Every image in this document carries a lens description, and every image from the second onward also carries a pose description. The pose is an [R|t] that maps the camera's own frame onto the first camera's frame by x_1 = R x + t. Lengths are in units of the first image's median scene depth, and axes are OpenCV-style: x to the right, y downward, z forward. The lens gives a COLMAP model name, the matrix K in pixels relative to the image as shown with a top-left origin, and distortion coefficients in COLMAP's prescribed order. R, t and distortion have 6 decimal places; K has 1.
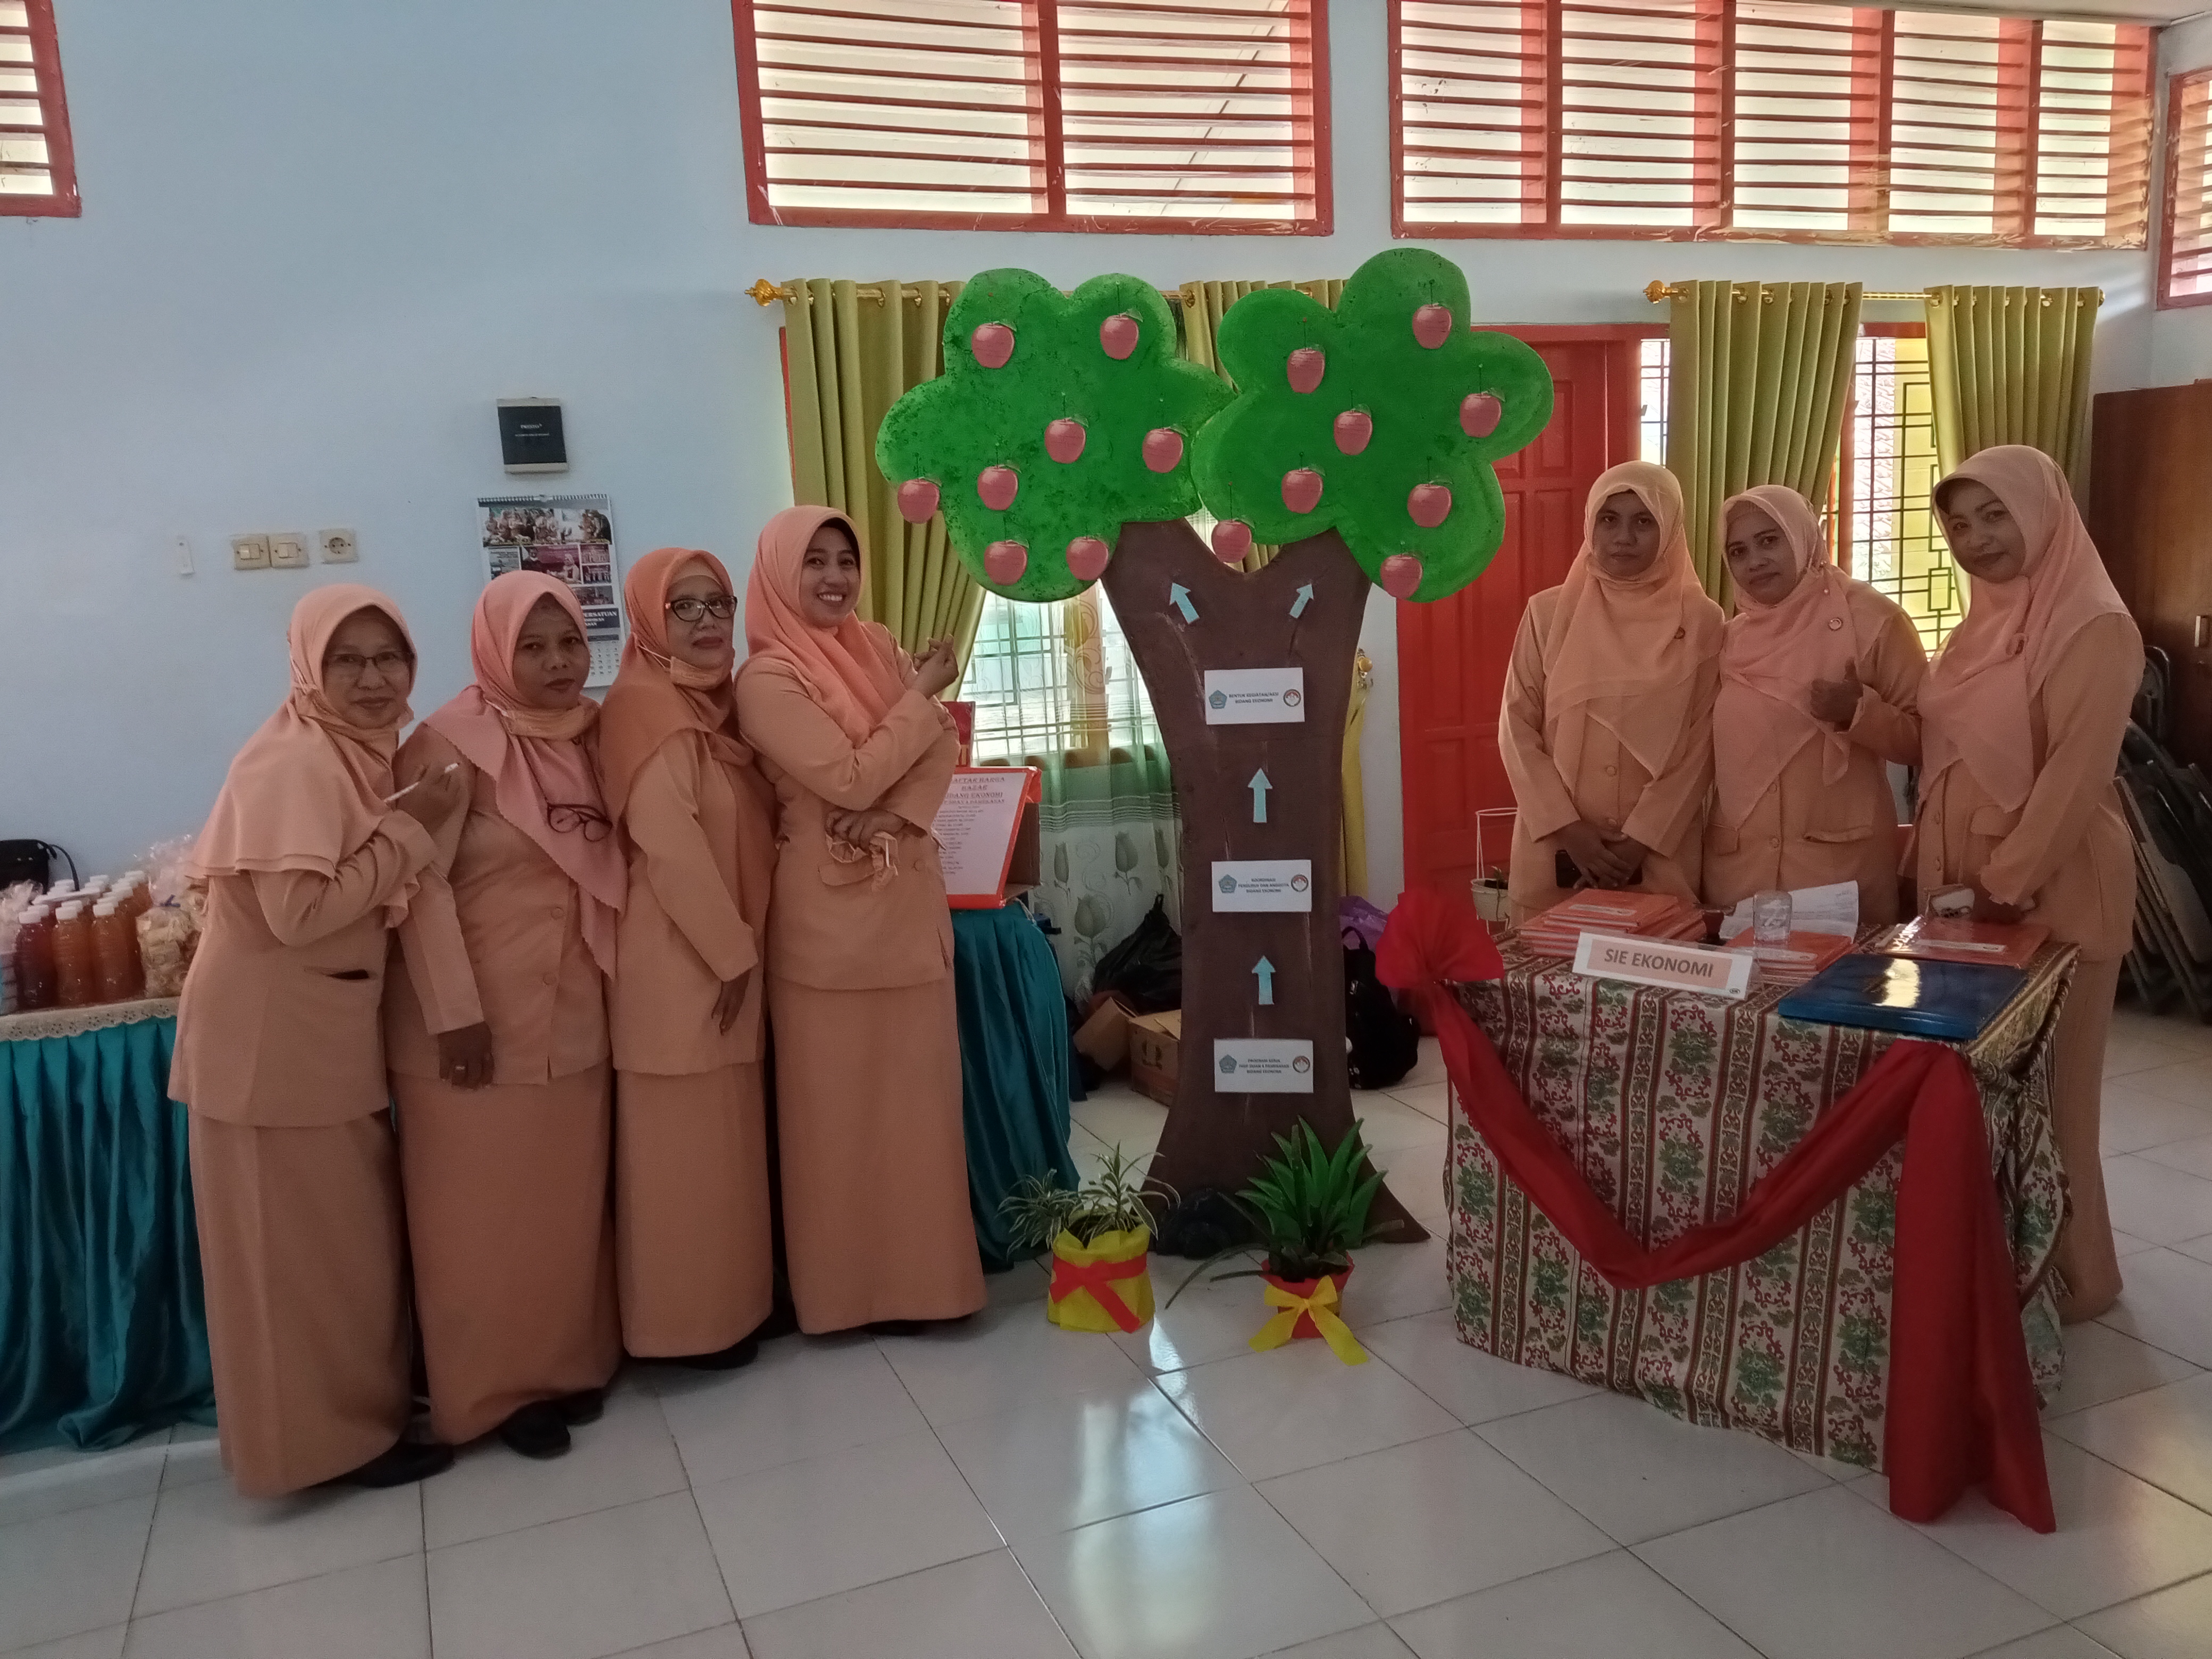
lens RADIAL K [[1790.5, 0, 1109.3], [0, 1790.5, 822.0], [0, 0, 1]] dist [0.113796, -0.158746]
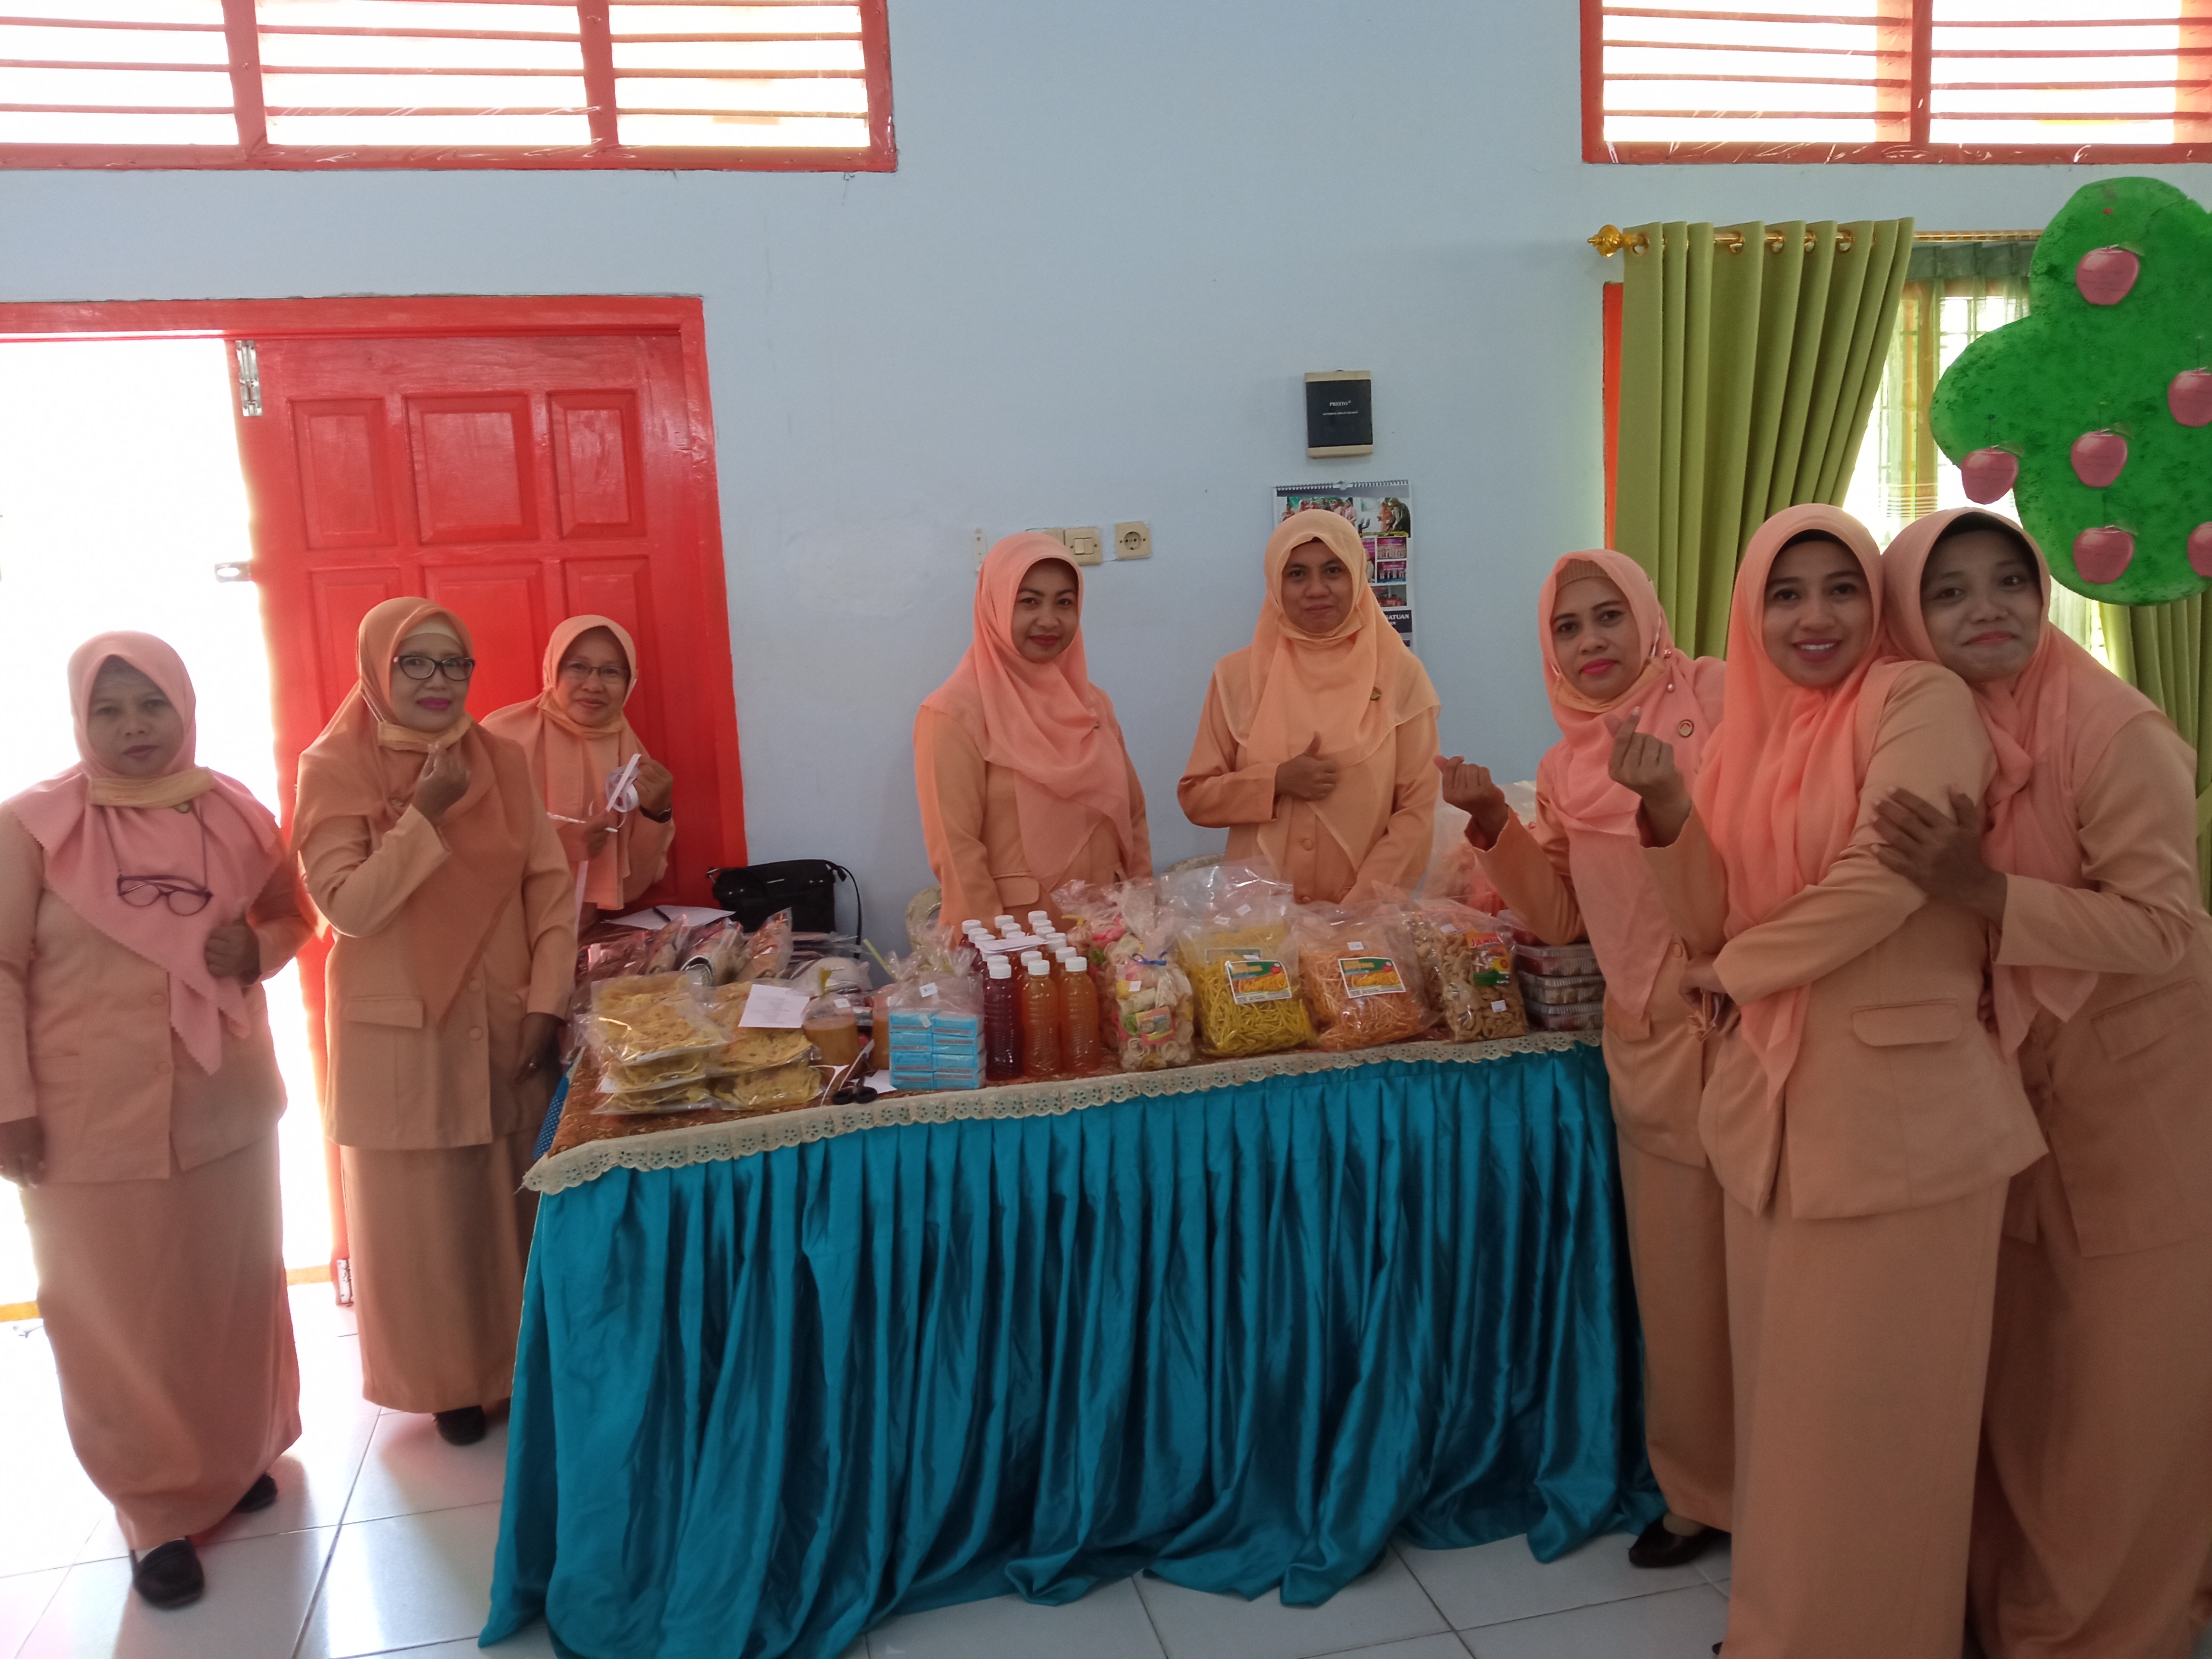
lens RADIAL K [[1765.3, 0, 1097.5], [0, 1765.3, 856.4], [0, 0, 1]] dist [0.038034, -0.044144]
pose [[0.985707, 0.032243, -0.165354, -0.355614], [-0.028923, 0.999330, 0.022449, -0.018651], [0.165967, -0.017346, 0.985979, 0.166037]]
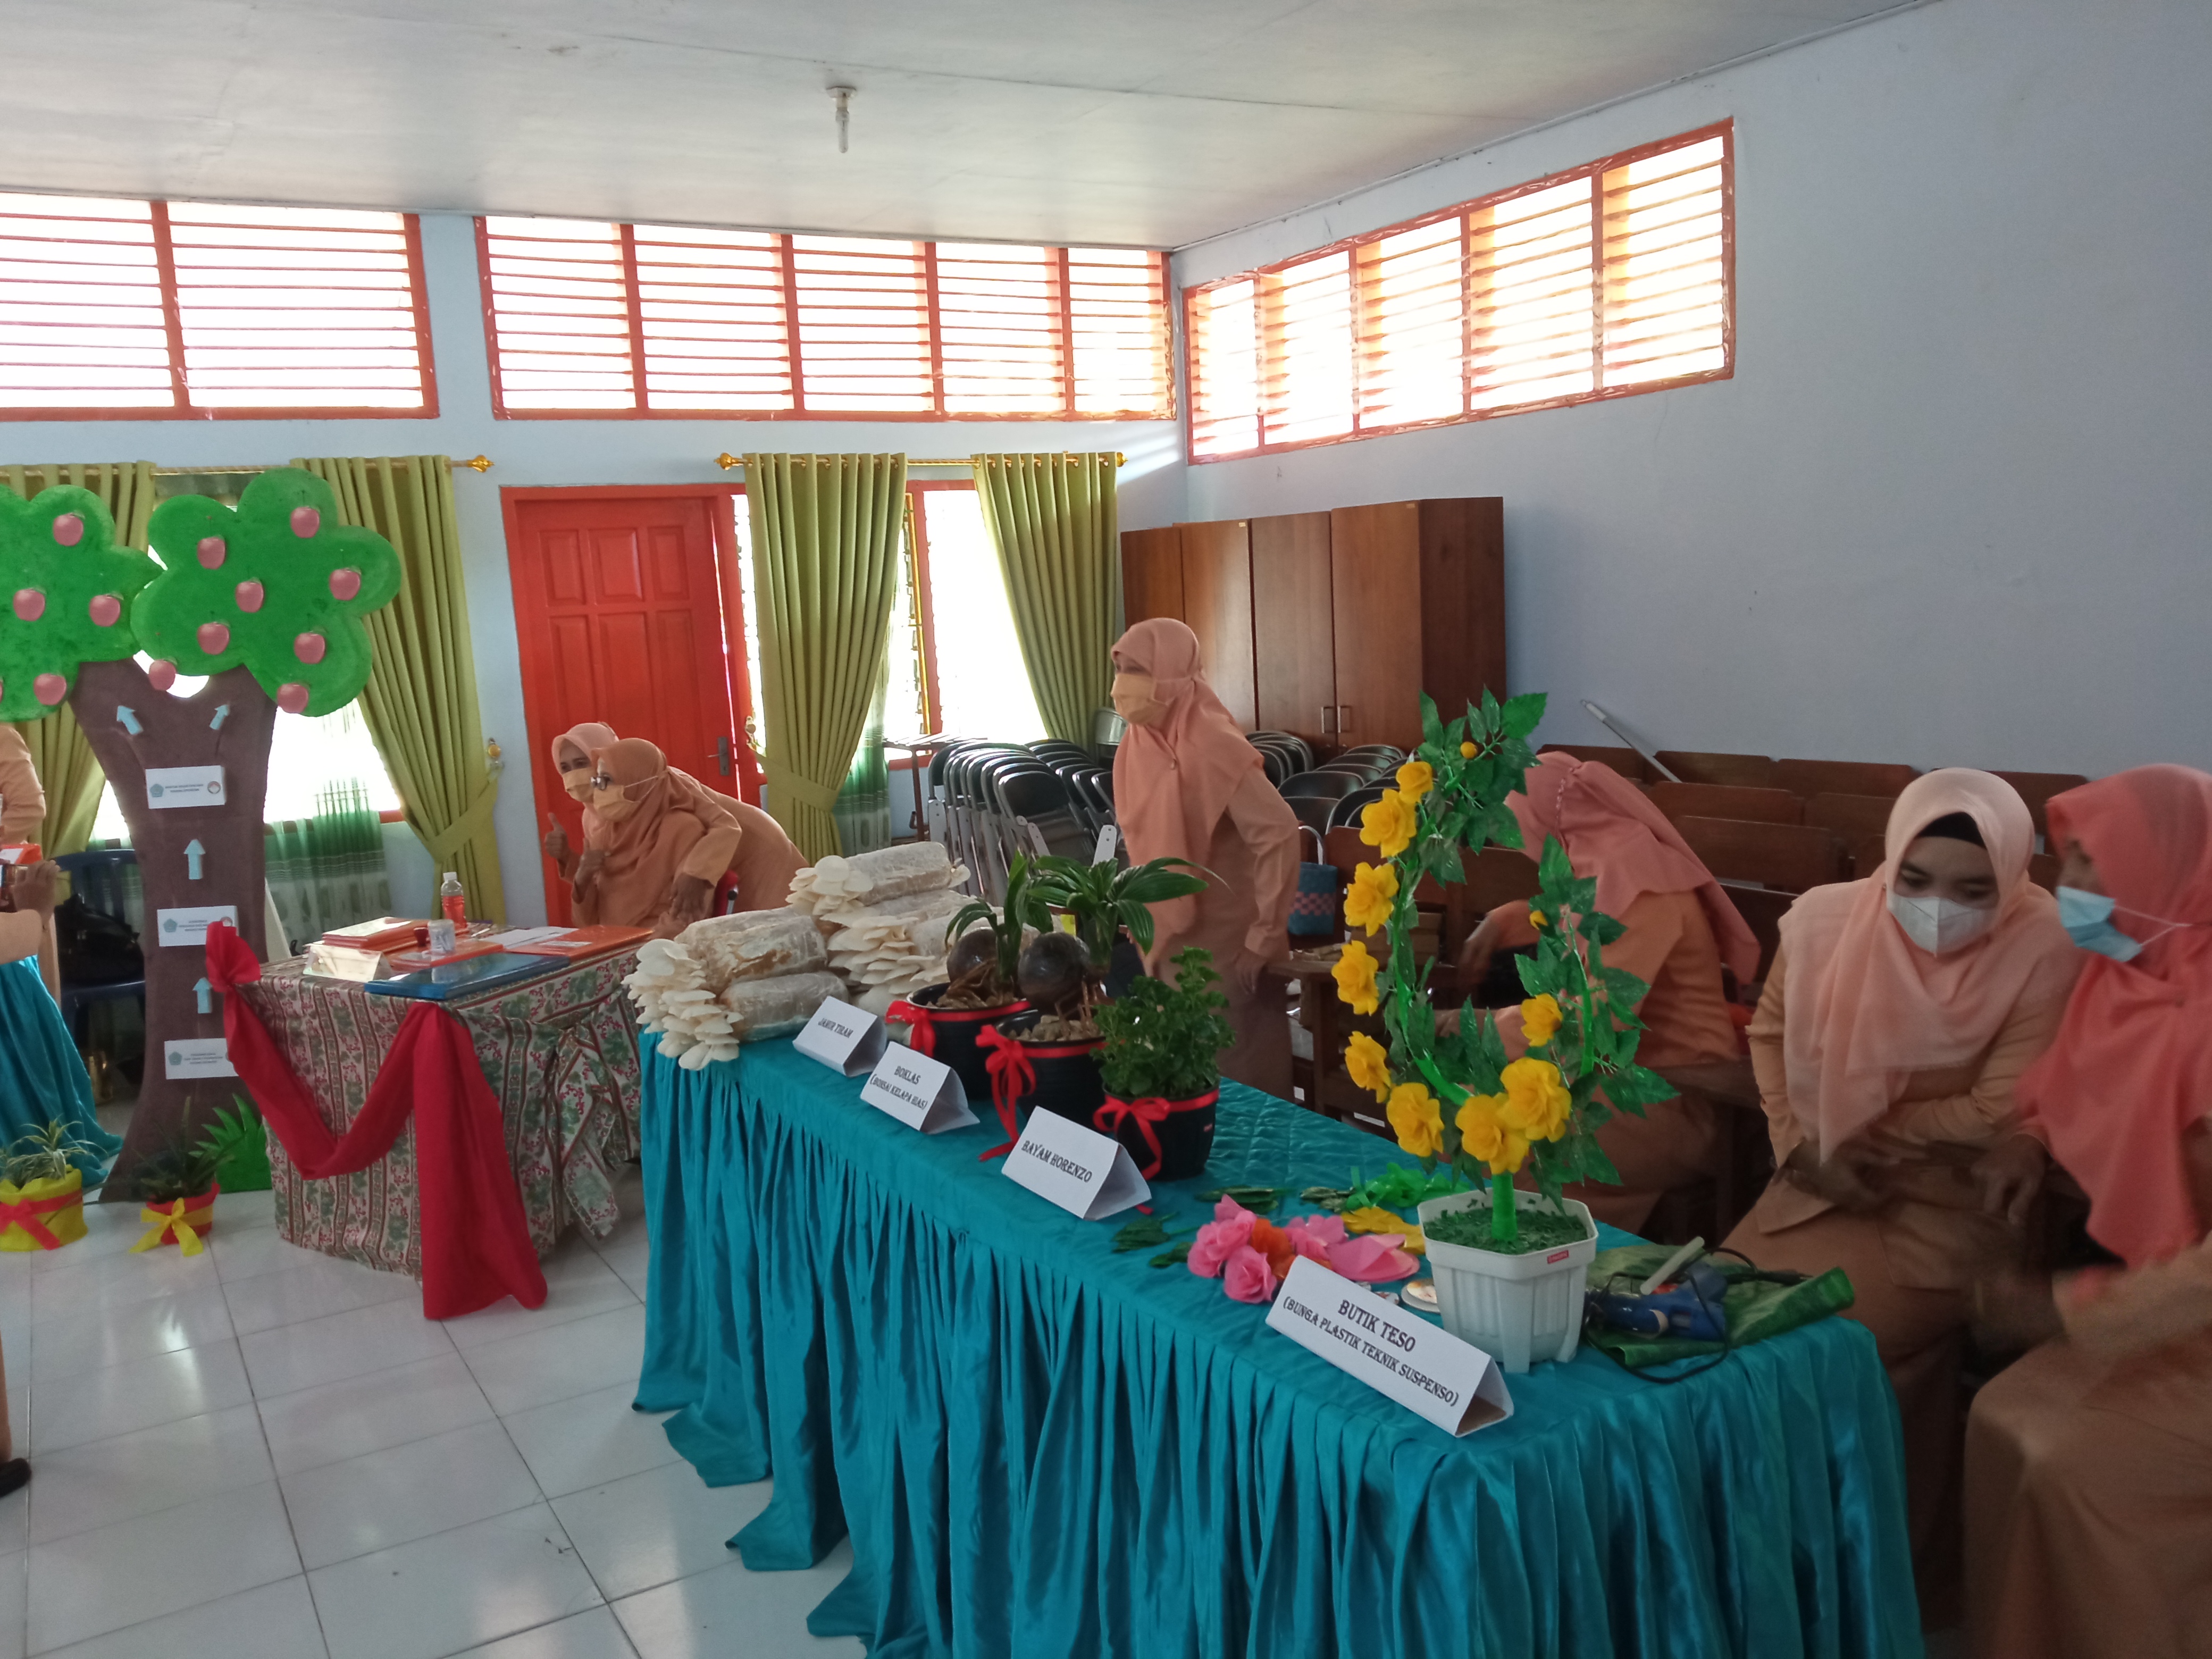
lens RADIAL K [[1799.8, 0, 1097.3], [0, 1799.8, 821.6], [0, 0, 1]] dist [0.097448, -0.161516]
pose [[0.989979, -0.028919, 0.138223, 0.579981], [0.033449, 0.998973, -0.030566, 0.022024], [-0.137197, 0.034883, 0.989929, -0.475005]]
